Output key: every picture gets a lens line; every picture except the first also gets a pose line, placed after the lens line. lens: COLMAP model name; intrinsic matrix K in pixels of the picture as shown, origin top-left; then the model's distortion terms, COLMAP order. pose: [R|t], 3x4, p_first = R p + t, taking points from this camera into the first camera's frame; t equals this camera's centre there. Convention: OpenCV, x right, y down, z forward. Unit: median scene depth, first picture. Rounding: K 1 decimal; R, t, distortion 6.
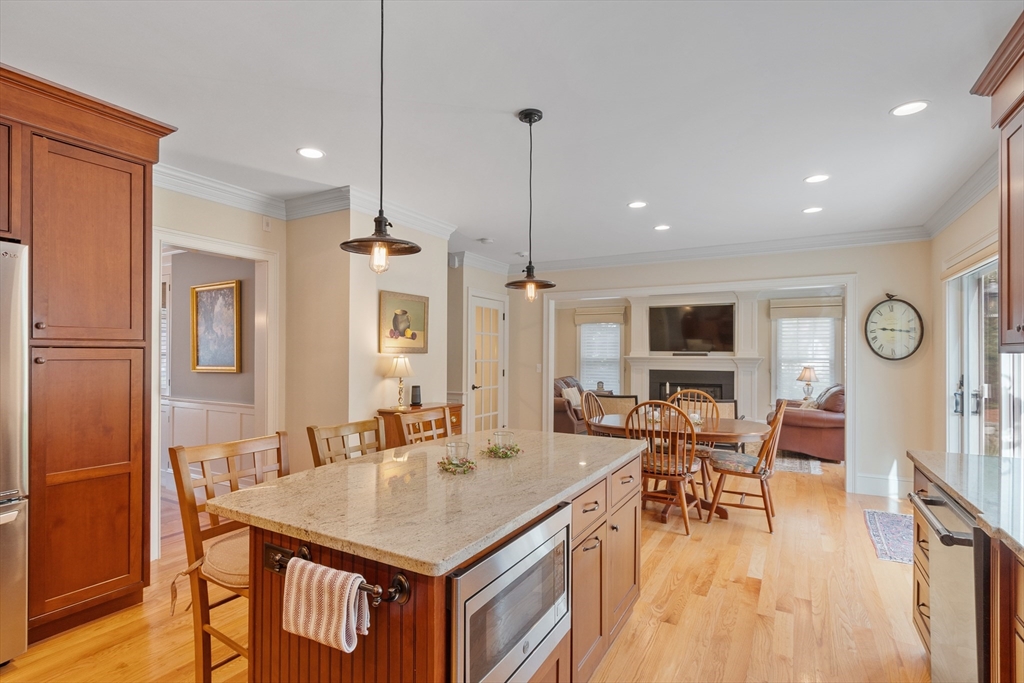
lens RADIAL K [[532.6, 0, 501.0], [0, 532.6, 345.2], [0, 0, 1]] dist [0.004658, 0.000478]
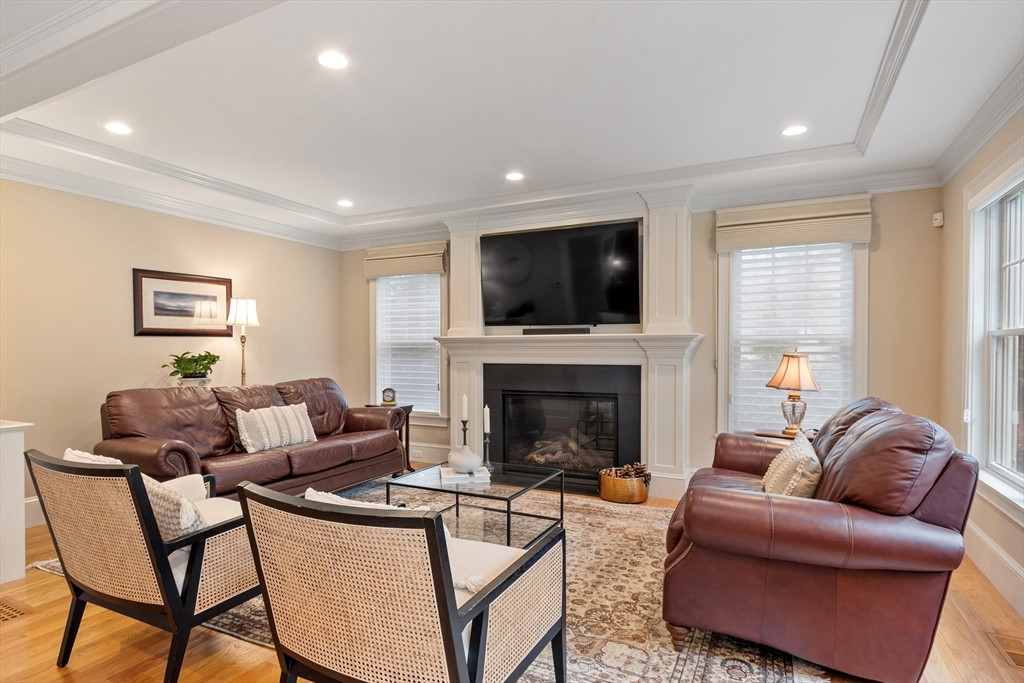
lens RADIAL K [[562.5, 0, 507.9], [0, 562.5, 350.9], [0, 0, 1]] dist [0.024706, 0.002175]
pose [[0.999047, -0.007549, 0.042980, 0.303704], [0.006681, 0.999772, 0.020304, 0.025623], [-0.043123, -0.019998, 0.998870, 0.518275]]
